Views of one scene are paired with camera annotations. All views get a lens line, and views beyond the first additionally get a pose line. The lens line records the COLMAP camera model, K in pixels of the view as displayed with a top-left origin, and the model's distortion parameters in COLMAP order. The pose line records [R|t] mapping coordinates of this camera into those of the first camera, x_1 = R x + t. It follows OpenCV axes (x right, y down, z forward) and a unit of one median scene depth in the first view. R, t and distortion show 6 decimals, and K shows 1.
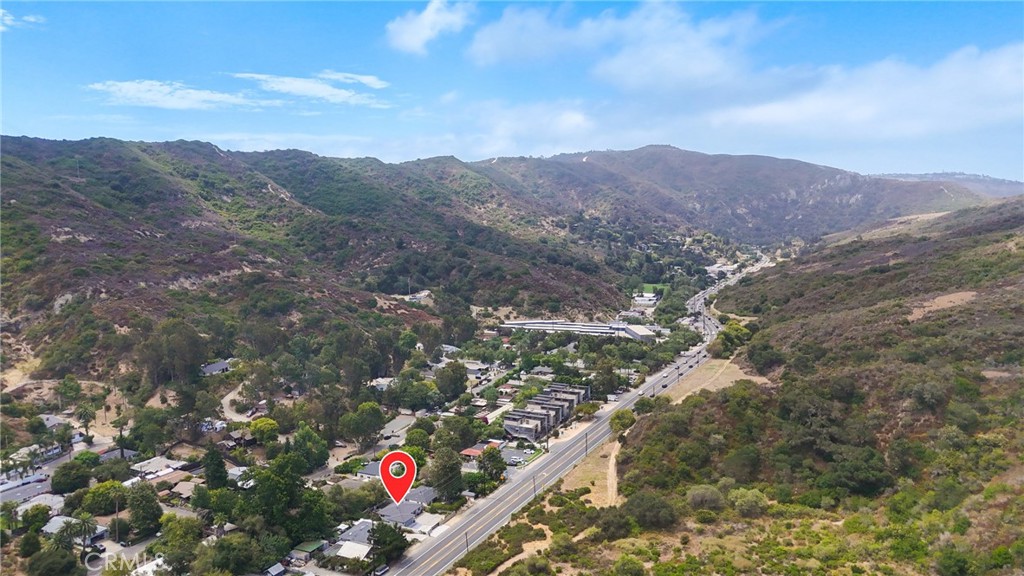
lens RADIAL K [[752.2, 0, 512.7], [0, 752.2, 290.4], [0, 0, 1]] dist [0.069475, -0.058503]
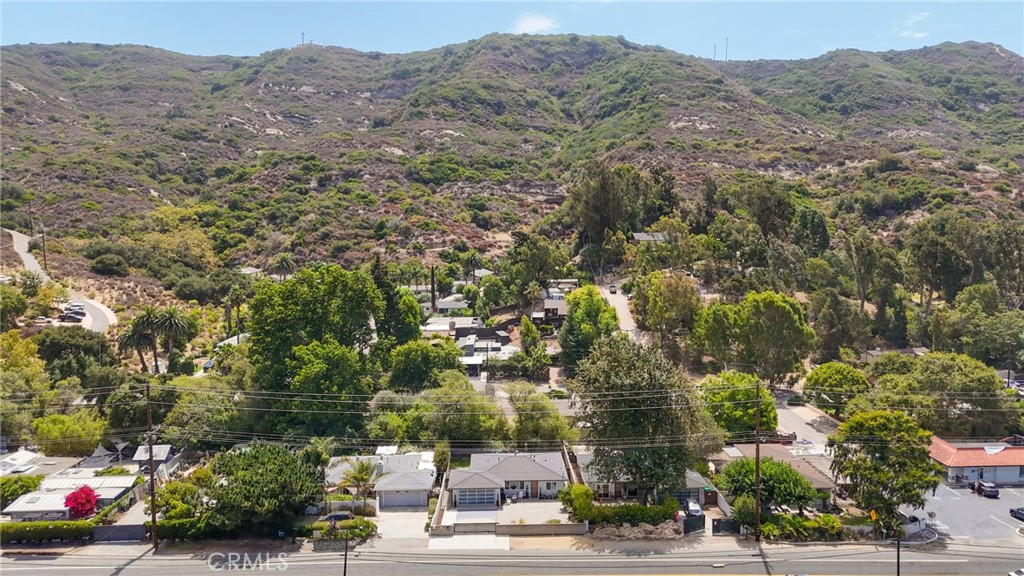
lens RADIAL K [[752.2, 0, 512.7], [0, 752.2, 290.4], [0, 0, 1]] dist [0.069475, -0.058503]
pose [[0.473384, 0.098061, -0.875381, 0.072406], [-0.108559, 0.992703, 0.052497, 0.070467], [0.874141, 0.070179, 0.480576, 0.319541]]
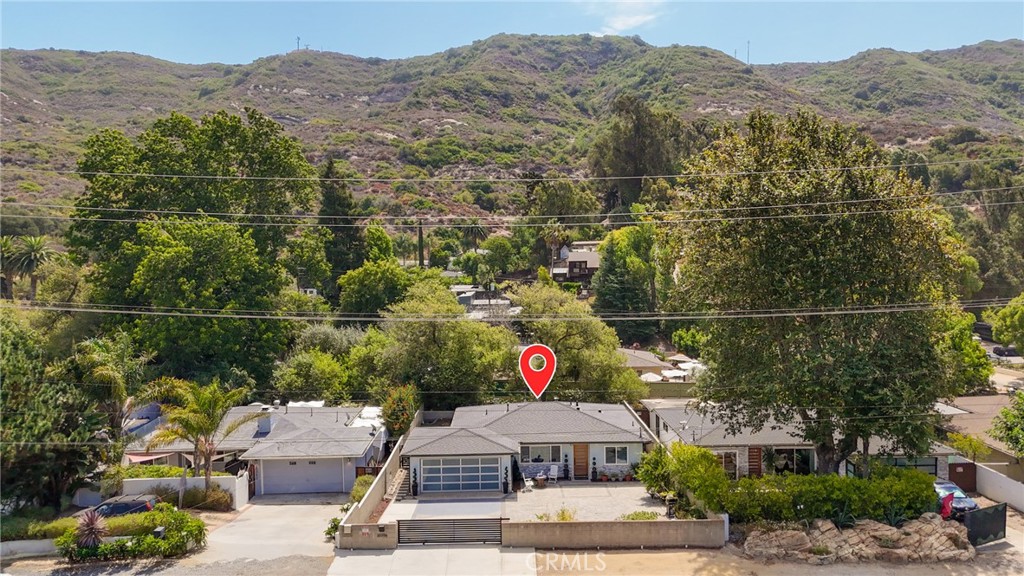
lens RADIAL K [[752.2, 0, 512.7], [0, 752.2, 290.4], [0, 0, 1]] dist [0.069475, -0.058503]
pose [[0.464737, 0.048112, -0.884141, 0.008092], [-0.105032, 0.994468, -0.001093, 0.101089], [0.879197, 0.093371, 0.467219, 0.356479]]
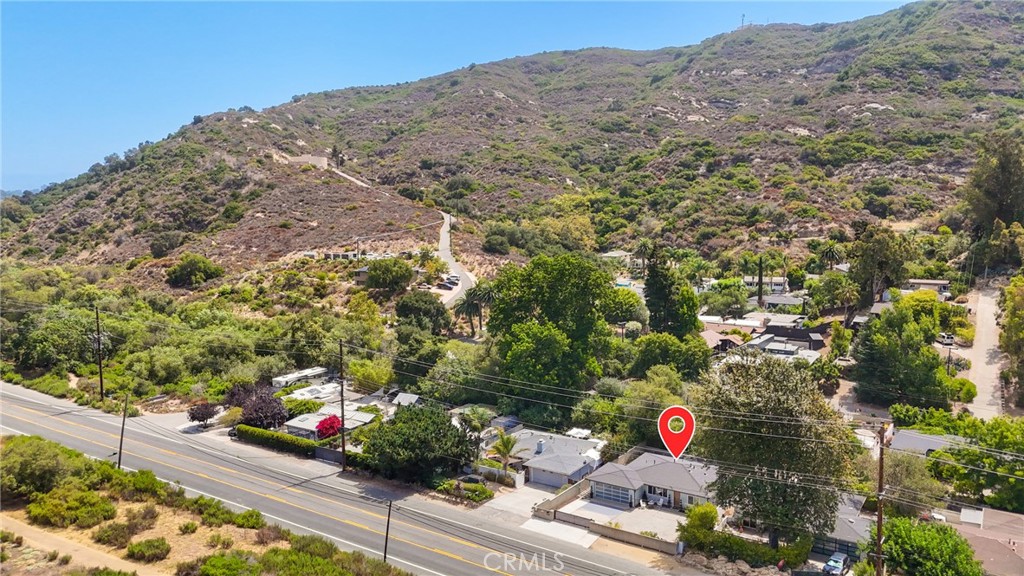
lens RADIAL K [[752.2, 0, 512.7], [0, 752.2, 290.4], [0, 0, 1]] dist [0.069475, -0.058503]
pose [[-0.108418, 0.130771, -0.985467, 0.084306], [-0.117201, 0.982715, 0.143300, 0.062121], [0.987172, 0.131034, -0.091217, 0.375167]]
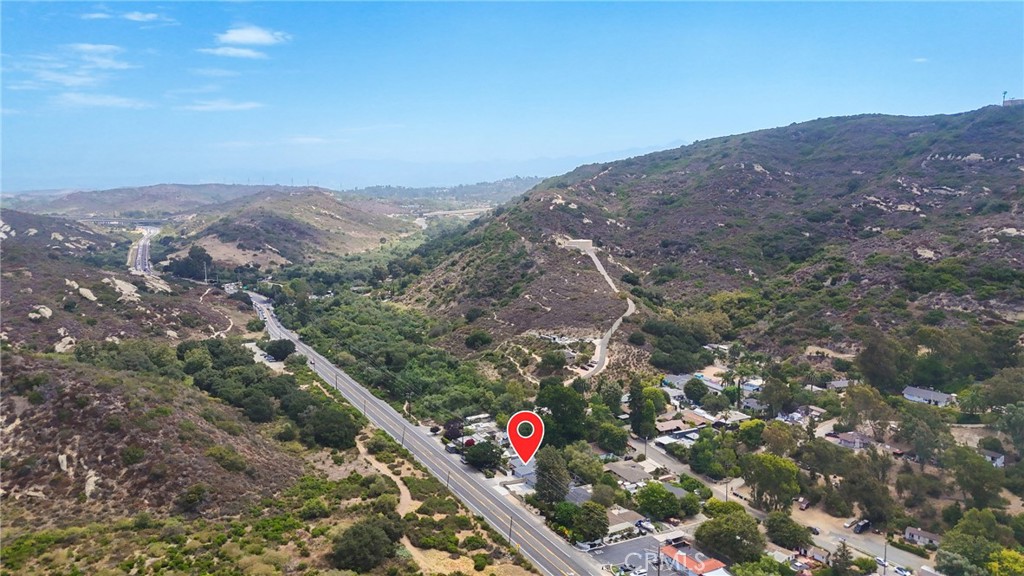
lens RADIAL K [[752.2, 0, 512.7], [0, 752.2, 290.4], [0, 0, 1]] dist [0.069475, -0.058503]
pose [[-0.560167, 0.131907, -0.817810, 0.290780], [-0.094359, 0.970655, 0.221192, -0.083448], [0.822988, 0.201073, -0.531282, 0.584292]]
